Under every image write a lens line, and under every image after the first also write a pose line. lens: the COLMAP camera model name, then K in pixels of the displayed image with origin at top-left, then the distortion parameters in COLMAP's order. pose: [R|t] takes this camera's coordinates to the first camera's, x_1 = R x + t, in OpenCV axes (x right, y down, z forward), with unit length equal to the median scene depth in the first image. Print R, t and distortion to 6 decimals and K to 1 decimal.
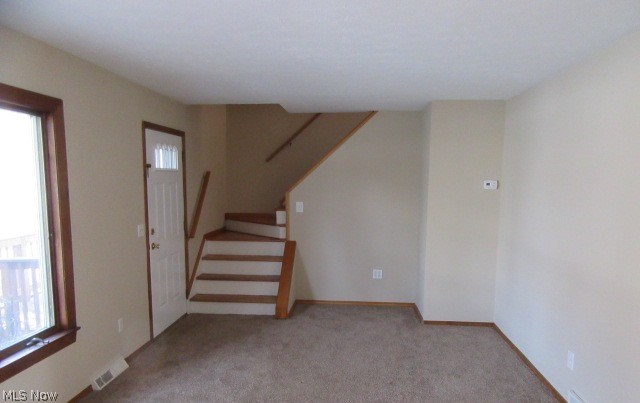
lens RADIAL K [[475.3, 0, 310.4], [0, 475.3, 228.9], [0, 0, 1]] dist [0.007823, 0.004369]
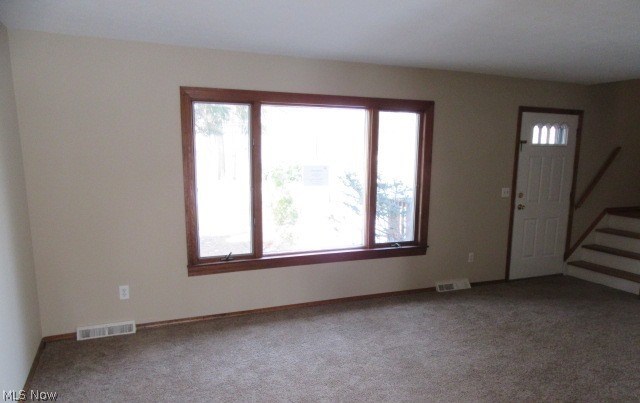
lens RADIAL K [[475.3, 0, 321.2], [0, 475.3, 208.3], [0, 0, 1]] dist [0.007823, 0.004369]
pose [[0.496479, 0.117322, -0.860084, 0.488147], [-0.108227, 0.991459, 0.072769, 0.005666], [0.861276, 0.056956, 0.504936, -0.071905]]
